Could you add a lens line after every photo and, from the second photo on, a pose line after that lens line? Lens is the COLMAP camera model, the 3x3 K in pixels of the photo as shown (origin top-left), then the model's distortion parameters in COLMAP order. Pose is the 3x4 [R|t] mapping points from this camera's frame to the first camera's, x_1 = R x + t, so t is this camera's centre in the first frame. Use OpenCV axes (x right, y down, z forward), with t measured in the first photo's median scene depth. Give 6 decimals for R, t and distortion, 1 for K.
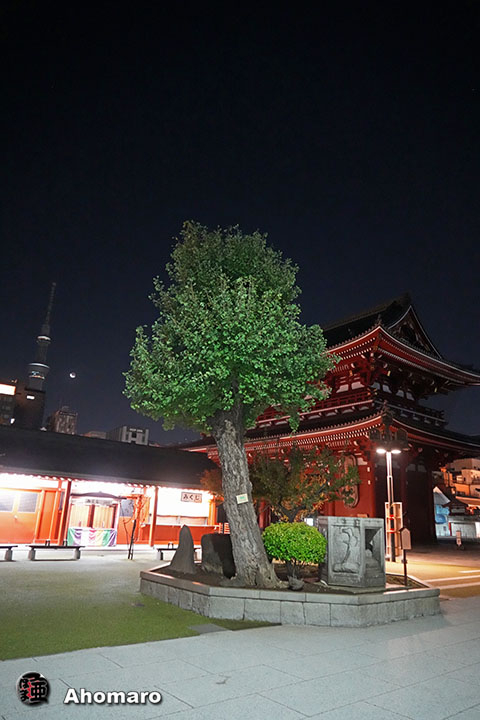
lens RADIAL K [[497.0, 0, 217.0], [0, 497.0, 346.9], [0, 0, 1]] dist [-0.055027, 0.002022]
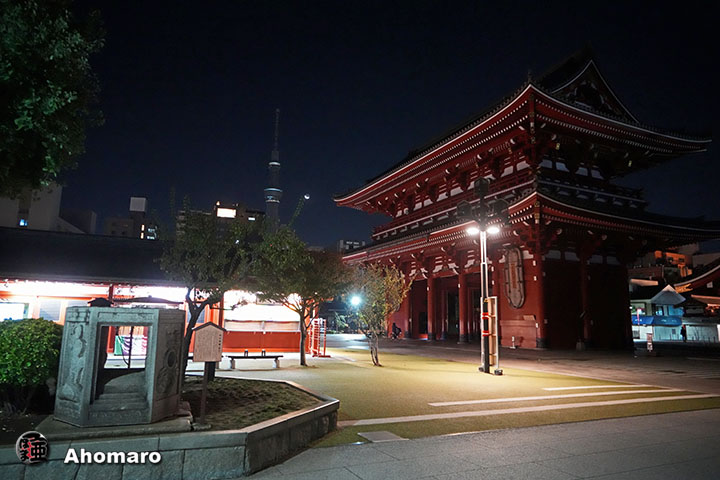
lens RADIAL K [[483.4, 0, 359.2], [0, 483.4, 227.5], [0, 0, 1]] dist [-0.019315, 0.004261]
pose [[0.973994, -0.068393, -0.216005, 0.181974], [0.095760, 0.988280, 0.118881, 0.057384], [0.205343, -0.136474, 0.969128, 0.139692]]
